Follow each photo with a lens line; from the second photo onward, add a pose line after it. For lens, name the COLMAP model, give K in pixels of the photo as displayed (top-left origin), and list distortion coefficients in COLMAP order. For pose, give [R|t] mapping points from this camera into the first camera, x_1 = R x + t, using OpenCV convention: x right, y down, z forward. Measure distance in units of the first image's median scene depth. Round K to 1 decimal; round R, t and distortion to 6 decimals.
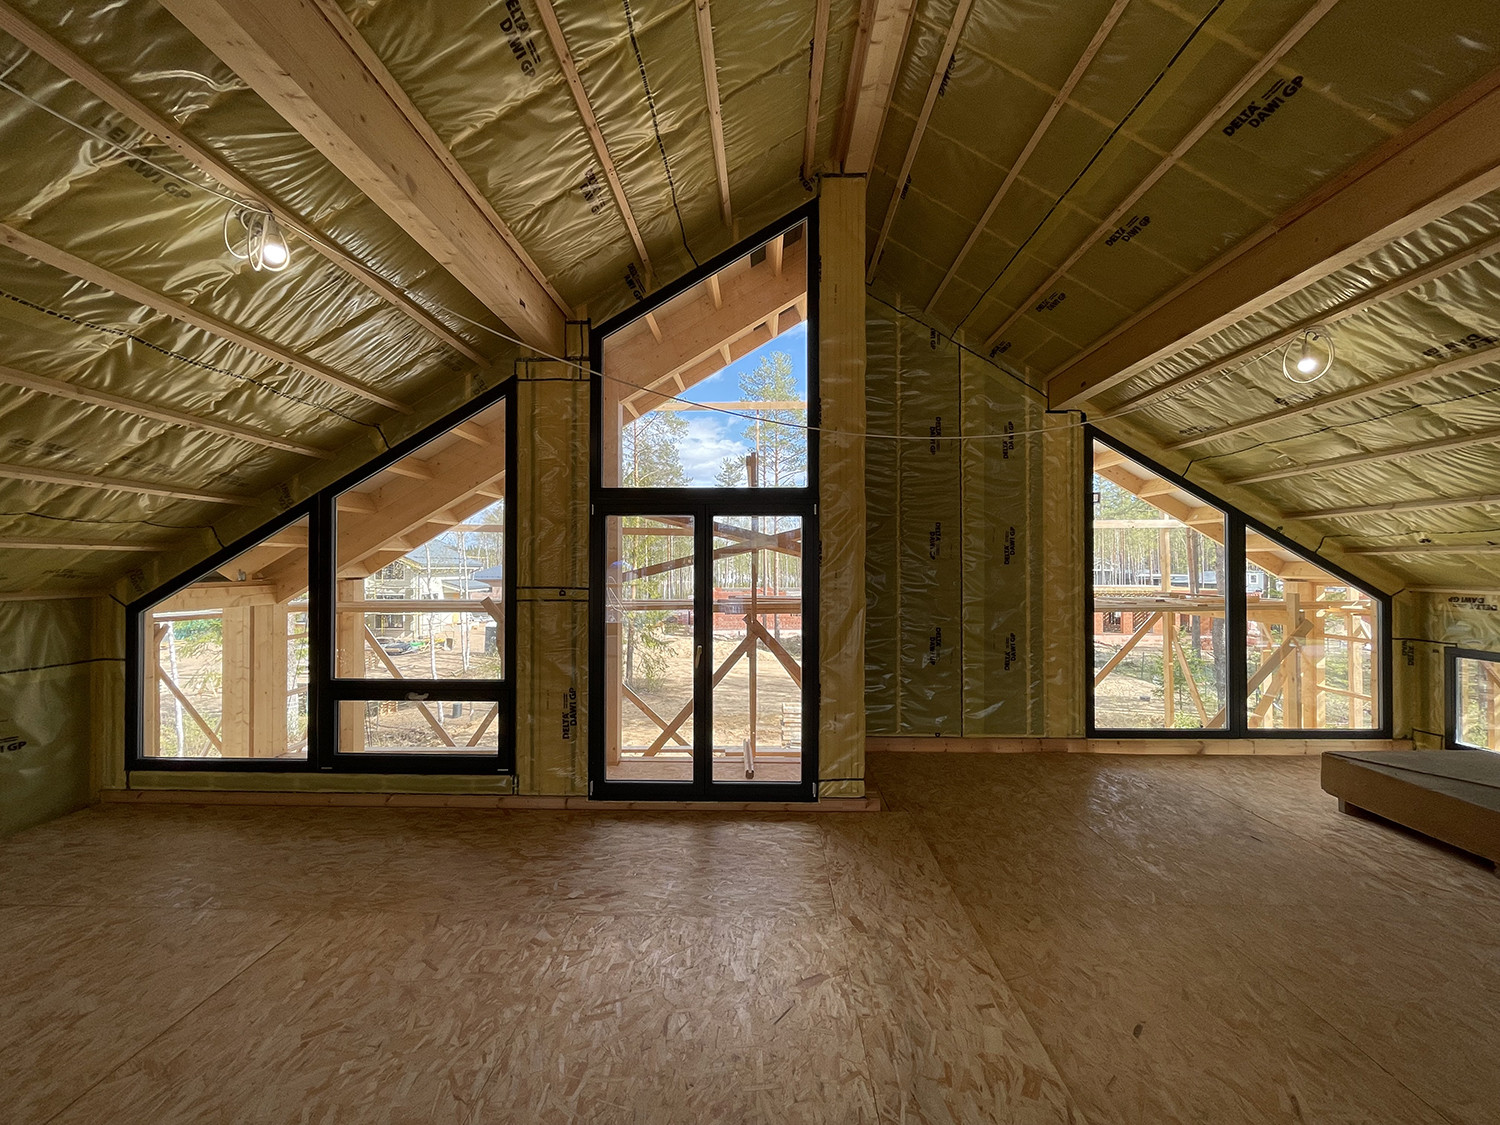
lens RADIAL K [[618.7, 0, 750.0], [0, 618.7, 562.5], [0, 0, 1]] dist [-0.001837, -0.000112]
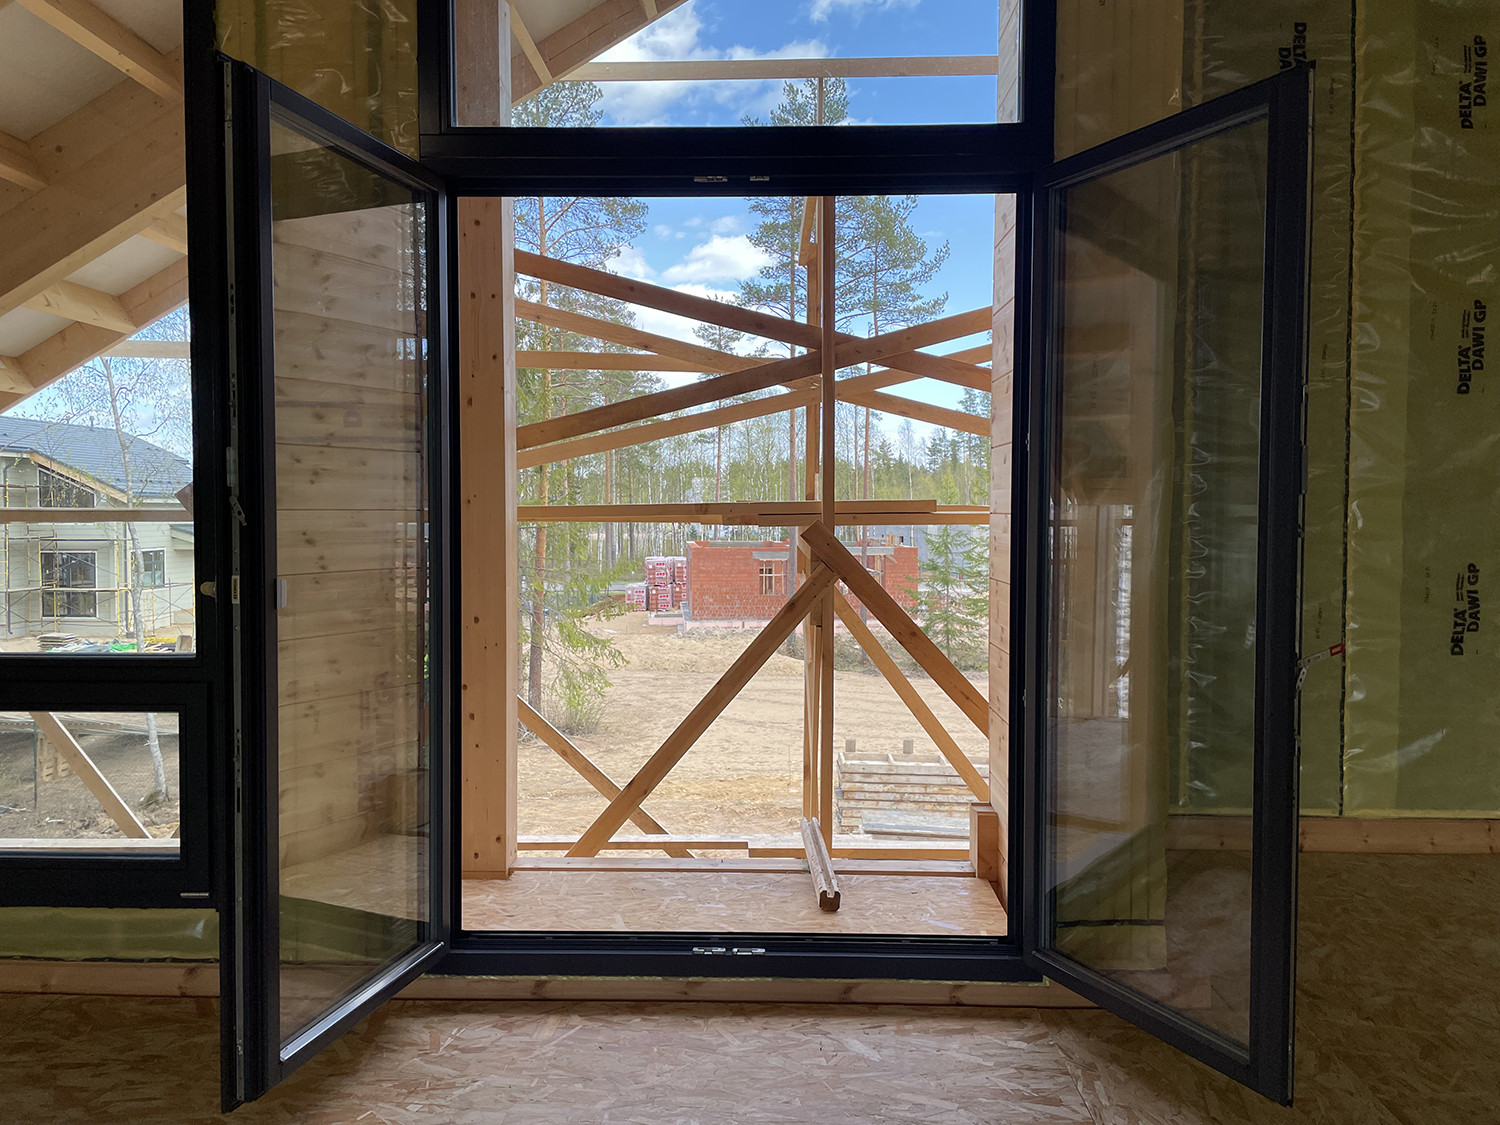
lens RADIAL K [[1147.6, 0, 745.9], [0, 1147.6, 554.6], [0, 0, 1]] dist [0.090795, -0.113513]
pose [[0.999943, 0.000234, -0.010637, -0.044996], [0.000251, 0.998959, 0.045618, 0.073658], [0.010636, -0.045618, 0.998902, 0.231378]]
